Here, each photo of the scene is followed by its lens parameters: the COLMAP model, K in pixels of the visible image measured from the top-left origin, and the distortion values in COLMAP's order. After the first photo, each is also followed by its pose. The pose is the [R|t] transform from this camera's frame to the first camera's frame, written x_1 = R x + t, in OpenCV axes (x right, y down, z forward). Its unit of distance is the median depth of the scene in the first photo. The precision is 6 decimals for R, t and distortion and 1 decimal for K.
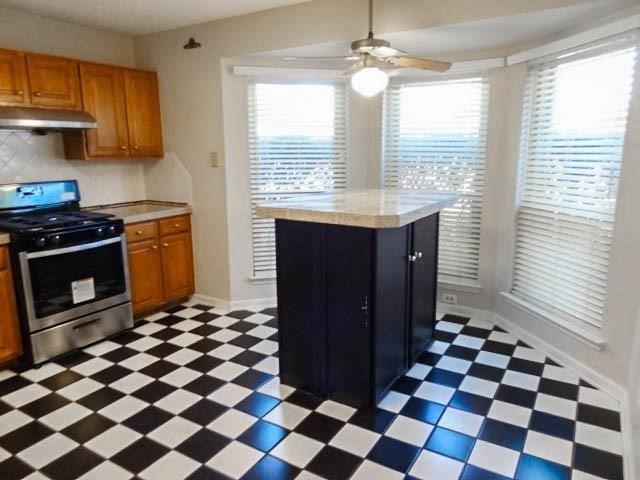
lens RADIAL K [[459.0, 0, 320.1], [0, 459.0, 235.7], [0, 0, 1]] dist [-0.005363, 0.013013]
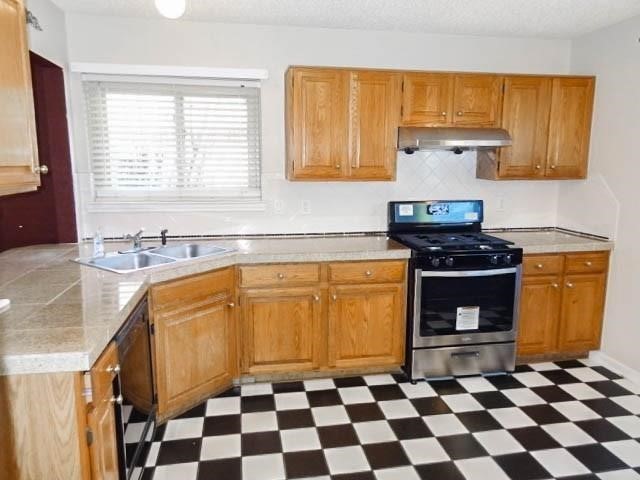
lens RADIAL K [[459.0, 0, 331.9], [0, 459.0, 240.0], [0, 0, 1]] dist [-0.005363, 0.013013]
pose [[0.667554, 0.128119, -0.733456, -0.029217], [-0.146259, 0.988456, 0.039545, -0.032242], [0.730055, 0.080876, 0.678586, 0.130151]]
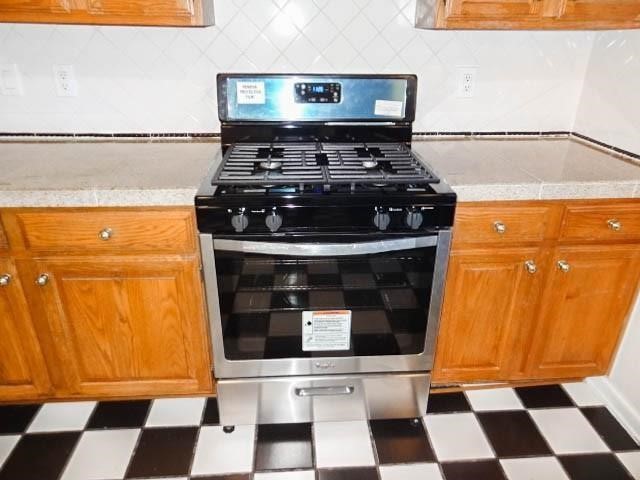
lens RADIAL K [[459.0, 0, 320.1], [0, 459.0, 240.1], [0, 0, 1]] dist [-0.005363, 0.013013]
pose [[0.583744, 0.352359, -0.731496, -0.191738], [-0.169631, 0.933970, 0.314523, -0.096756], [0.794020, -0.059517, 0.604970, 0.641755]]
